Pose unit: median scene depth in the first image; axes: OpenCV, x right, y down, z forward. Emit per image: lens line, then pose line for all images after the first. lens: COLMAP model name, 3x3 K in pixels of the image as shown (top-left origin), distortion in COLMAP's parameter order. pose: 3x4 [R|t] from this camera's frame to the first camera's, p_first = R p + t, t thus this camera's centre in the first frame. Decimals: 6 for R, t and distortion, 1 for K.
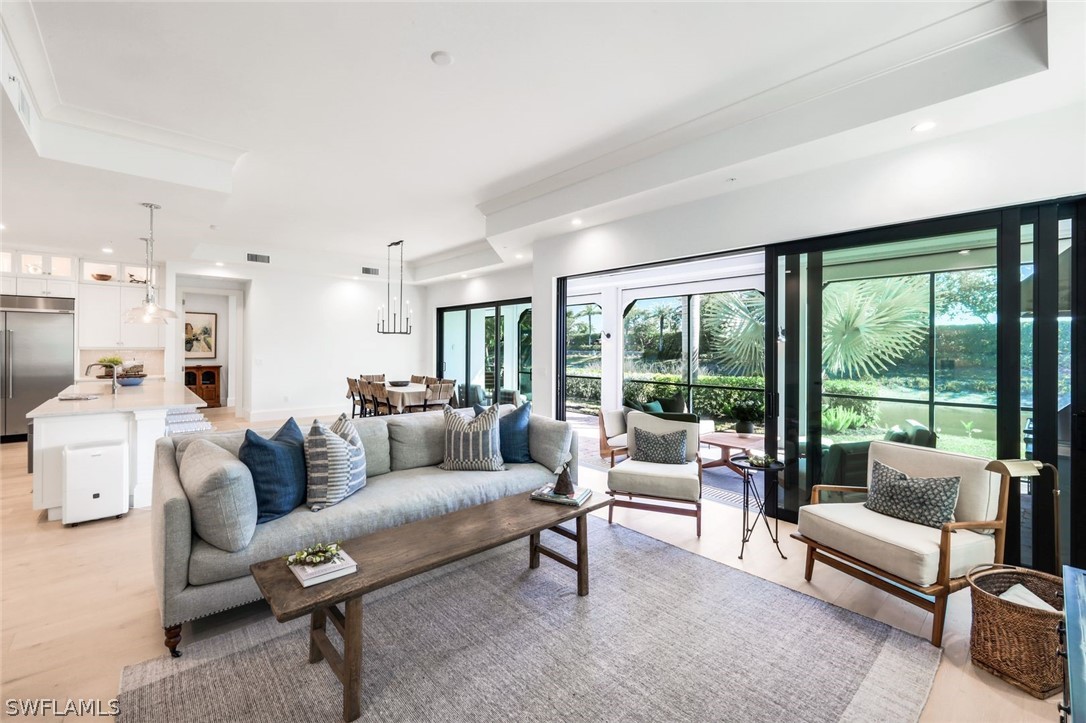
lens RADIAL K [[455.6, 0, 542.9], [0, 455.6, 350.0], [0, 0, 1]] dist [0.000382, -0.000097]
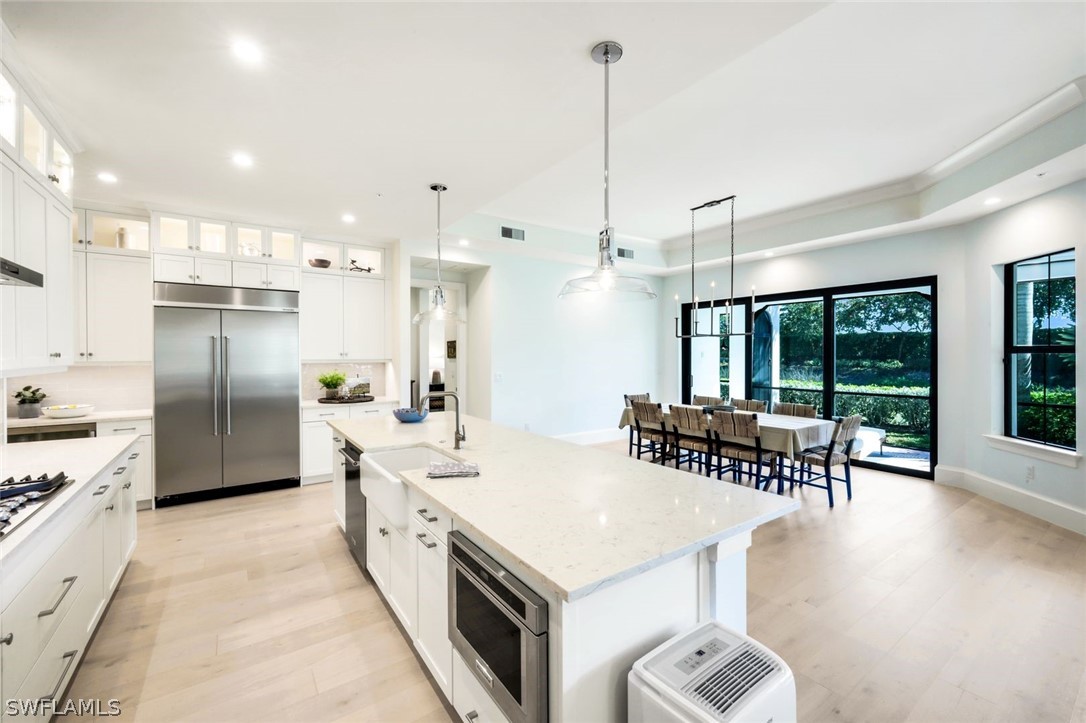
lens RADIAL K [[445.1, 0, 543.0], [0, 445.1, 361.5], [0, 0, 1]] dist [0.001692, -0.000107]
pose [[0.992856, -0.006449, -0.119146, -0.520216], [0.007542, 0.999934, 0.008722, -0.006520], [0.119082, -0.009558, 0.992838, 0.327175]]
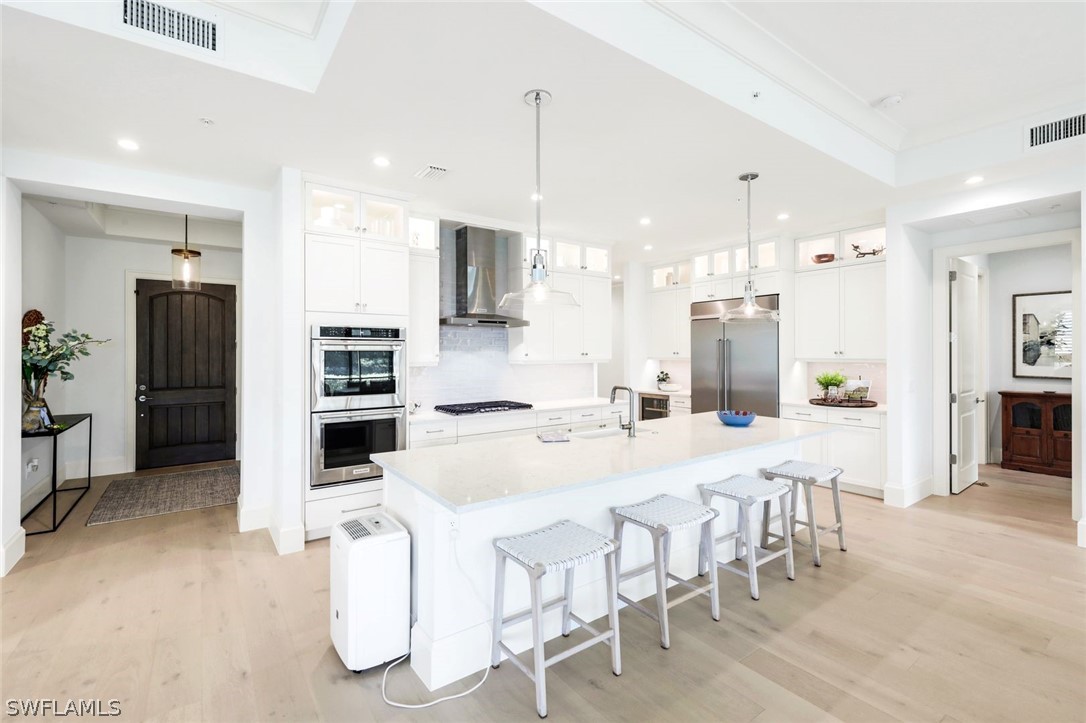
lens RADIAL K [[483.4, 0, 538.4], [0, 483.4, 352.1], [0, 0, 1]] dist [0.001336, 0.000097]
pose [[-0.117854, -0.006935, -0.993007, -0.175702], [-0.003310, 0.999973, -0.006591, -0.009381], [0.993025, 0.002510, -0.117874, 0.639488]]
